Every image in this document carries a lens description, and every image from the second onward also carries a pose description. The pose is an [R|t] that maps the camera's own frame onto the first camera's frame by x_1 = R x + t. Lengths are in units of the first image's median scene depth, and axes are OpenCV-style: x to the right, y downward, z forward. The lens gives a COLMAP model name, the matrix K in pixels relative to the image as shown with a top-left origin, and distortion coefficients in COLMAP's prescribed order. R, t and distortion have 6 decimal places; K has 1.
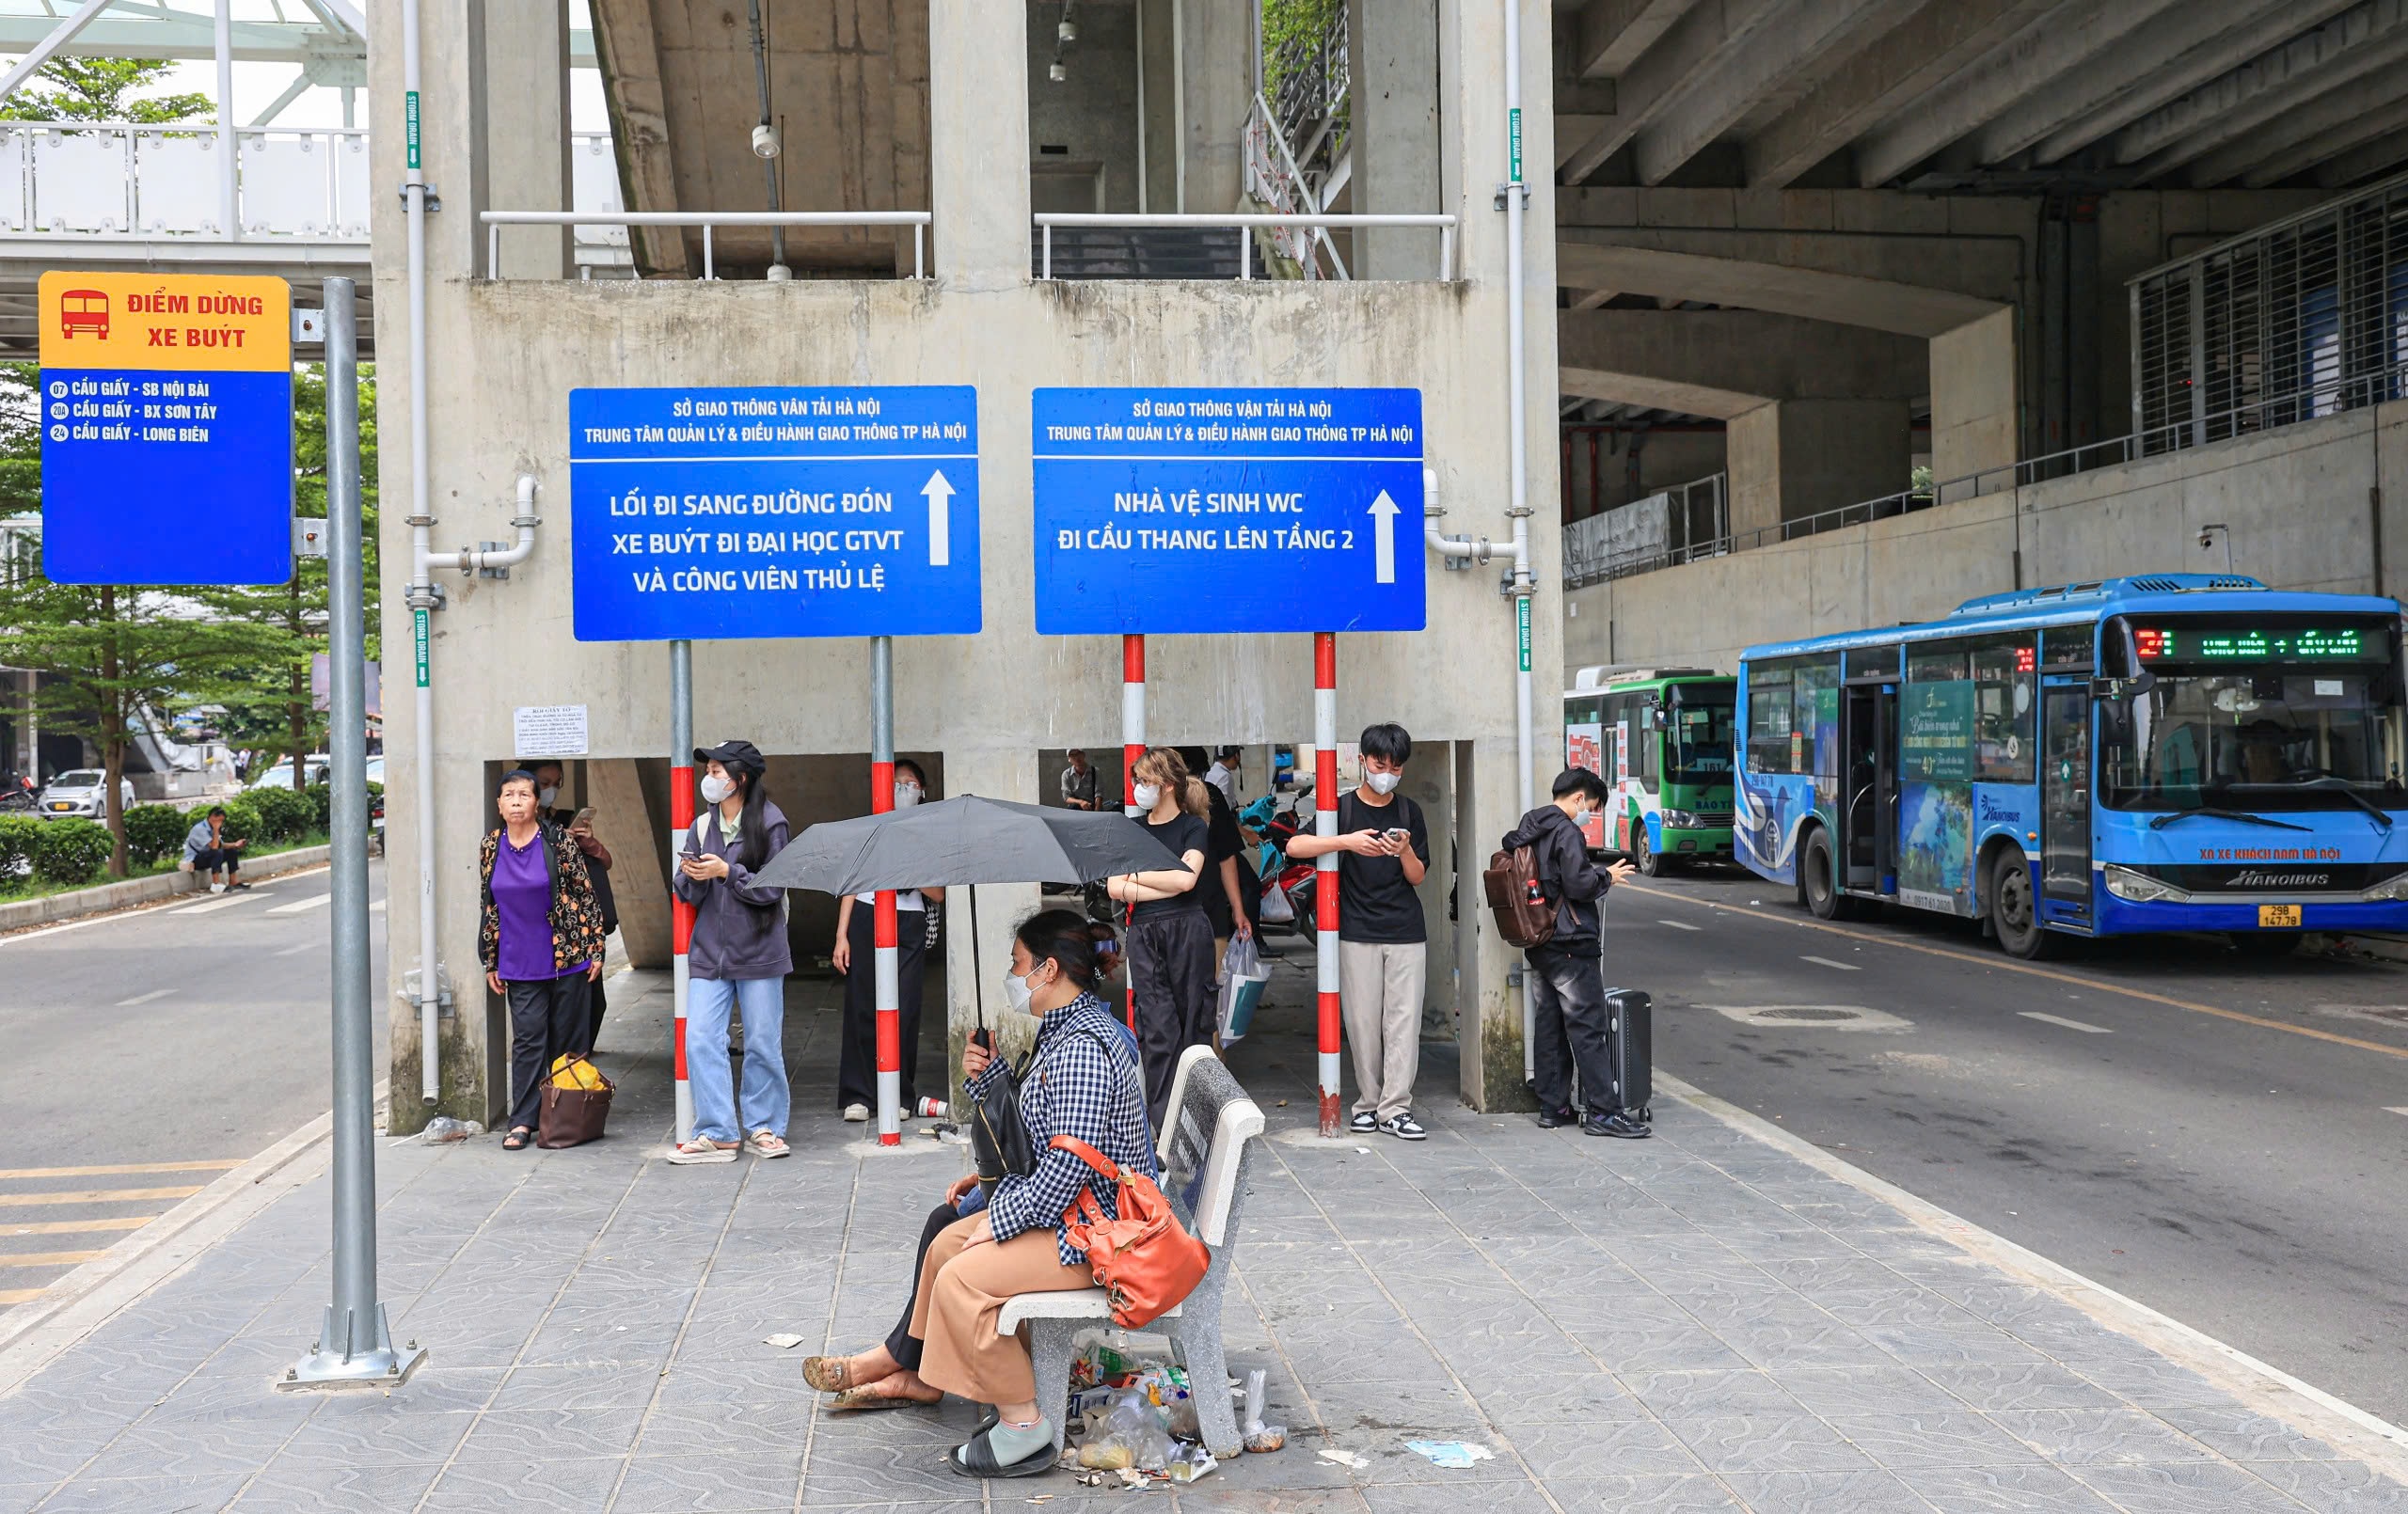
lens RADIAL K [[1890.0, 0, 1204.0], [0, 1890.0, 757.0], [0, 0, 1]] dist [0.003709, 0.001554]
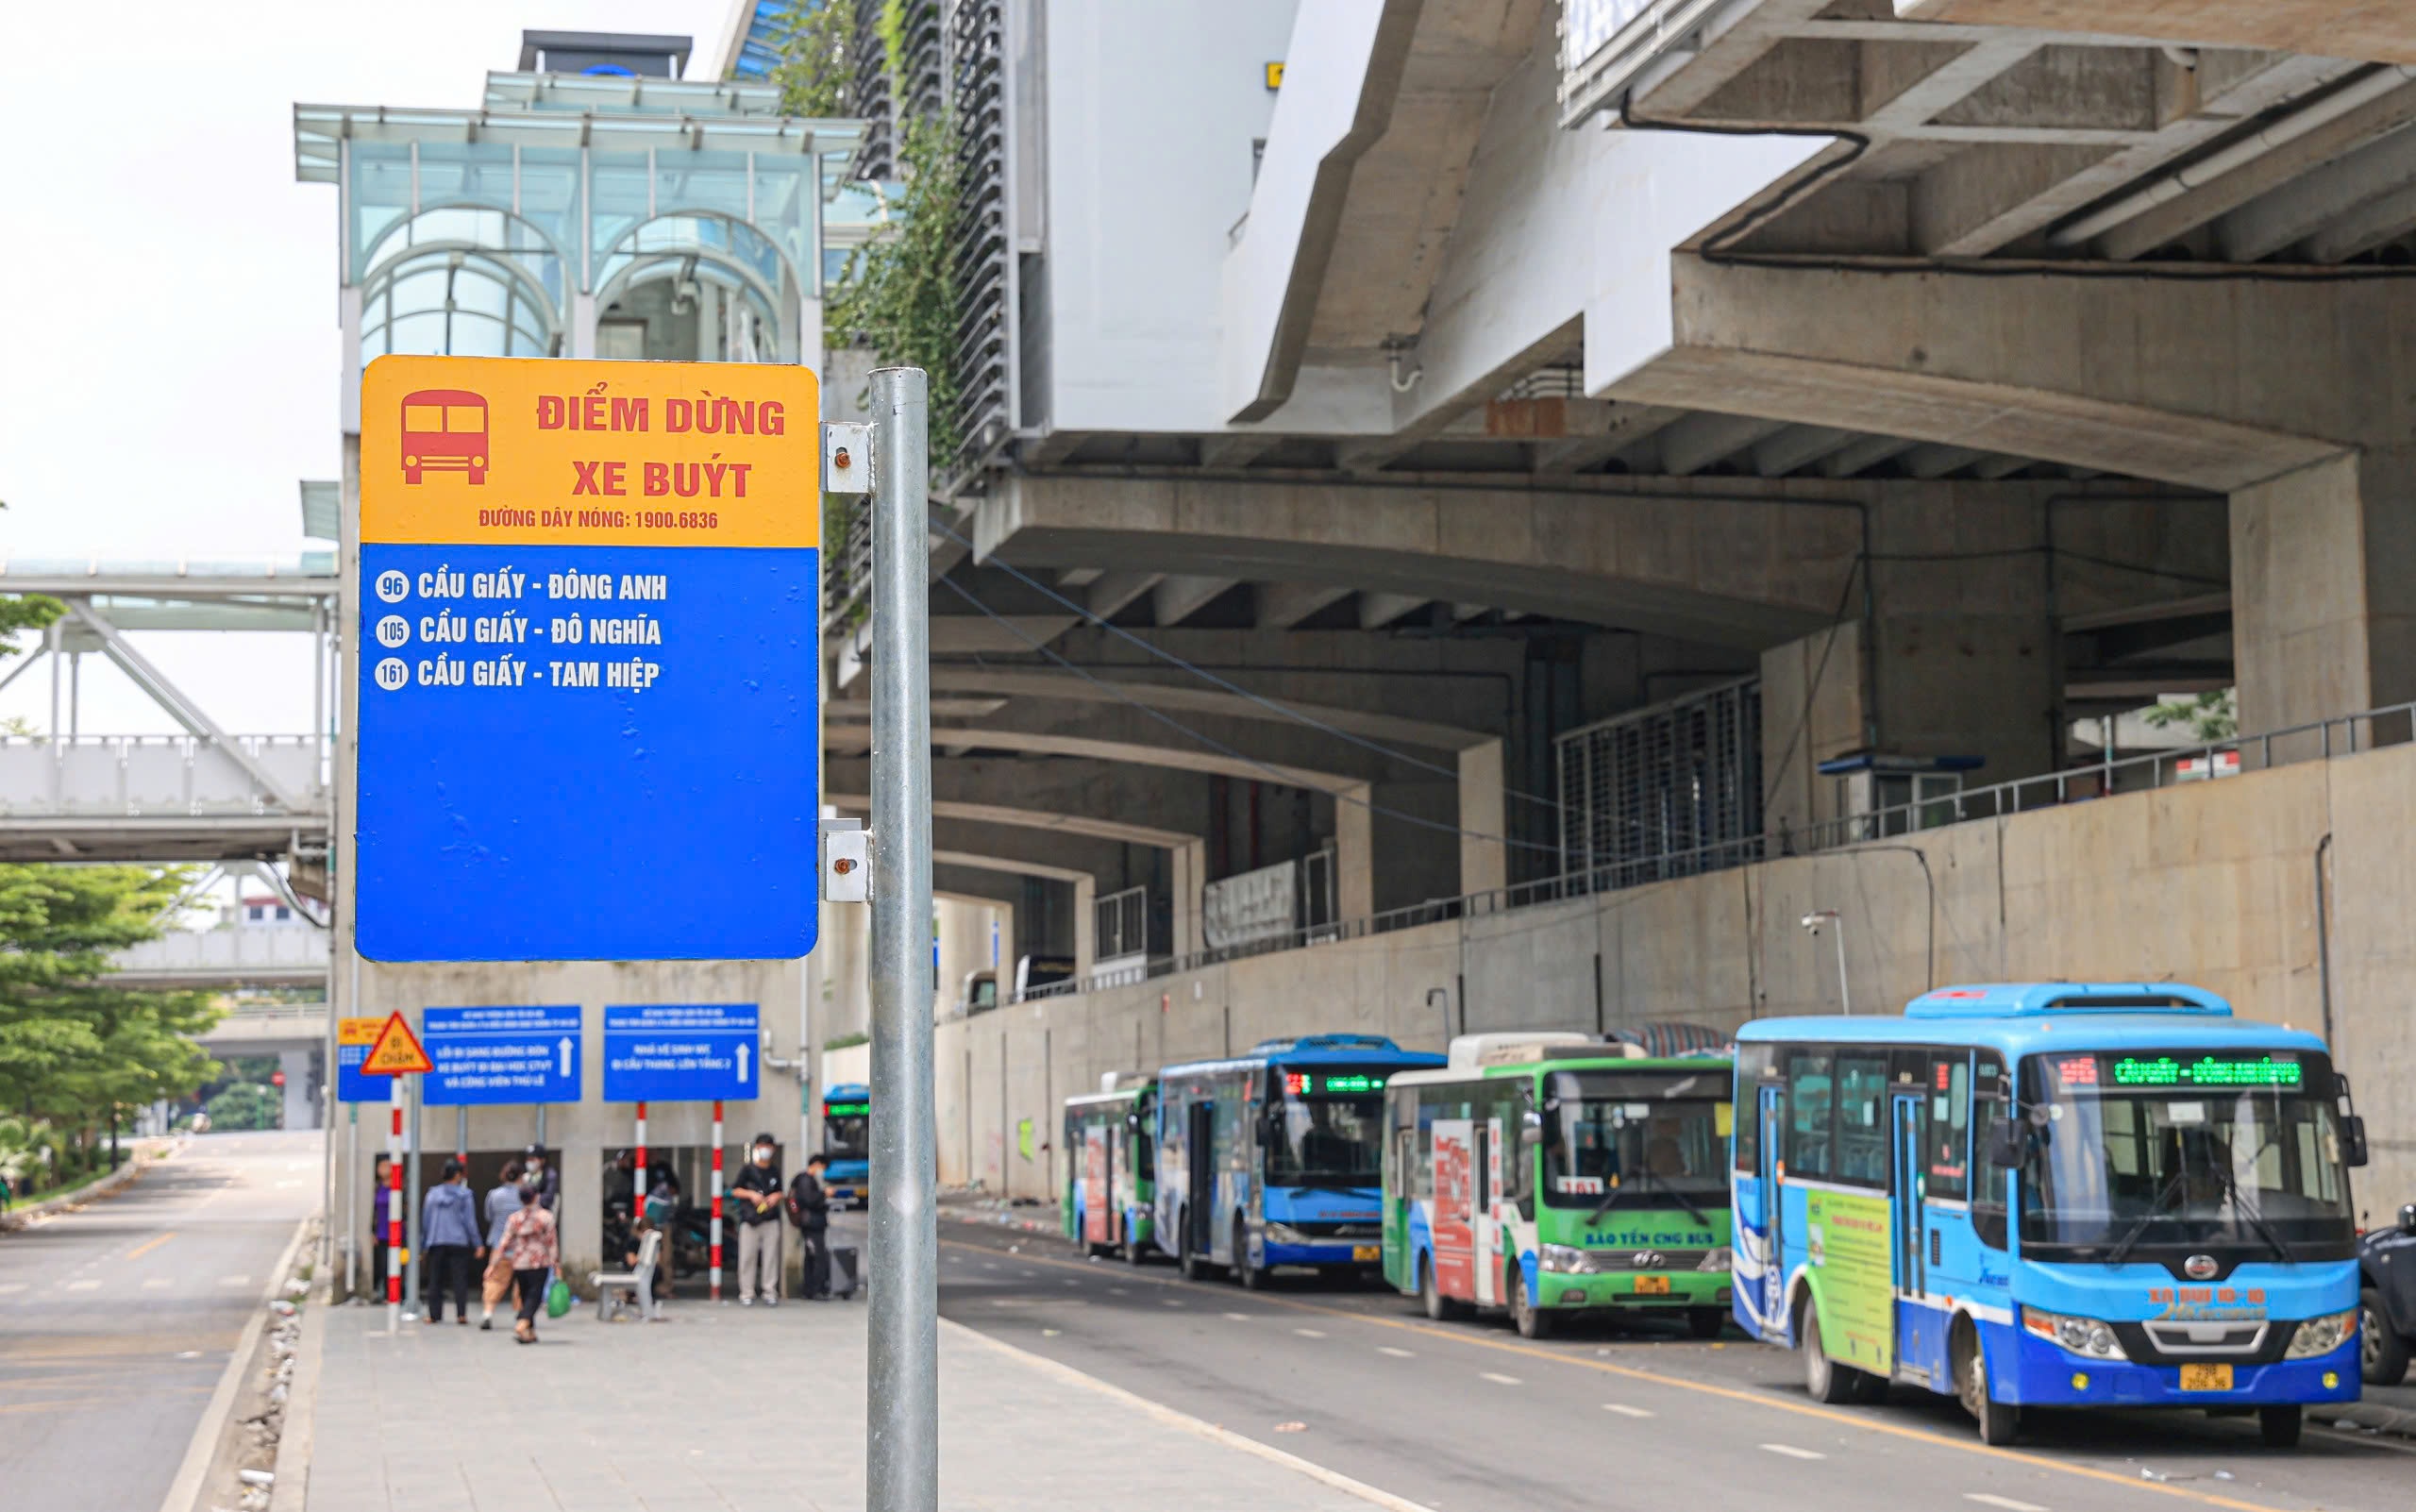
lens RADIAL K [[4296.4, 0, 1207.3], [0, 4296.4, 668.2], [0, 0, 1]] dist [0.207310, -0.123194]
pose [[0.998033, 0.010072, 0.061878, 0.346747], [-0.002844, 0.993269, -0.115795, 0.025884], [-0.062628, 0.115391, 0.991344, -4.739836]]
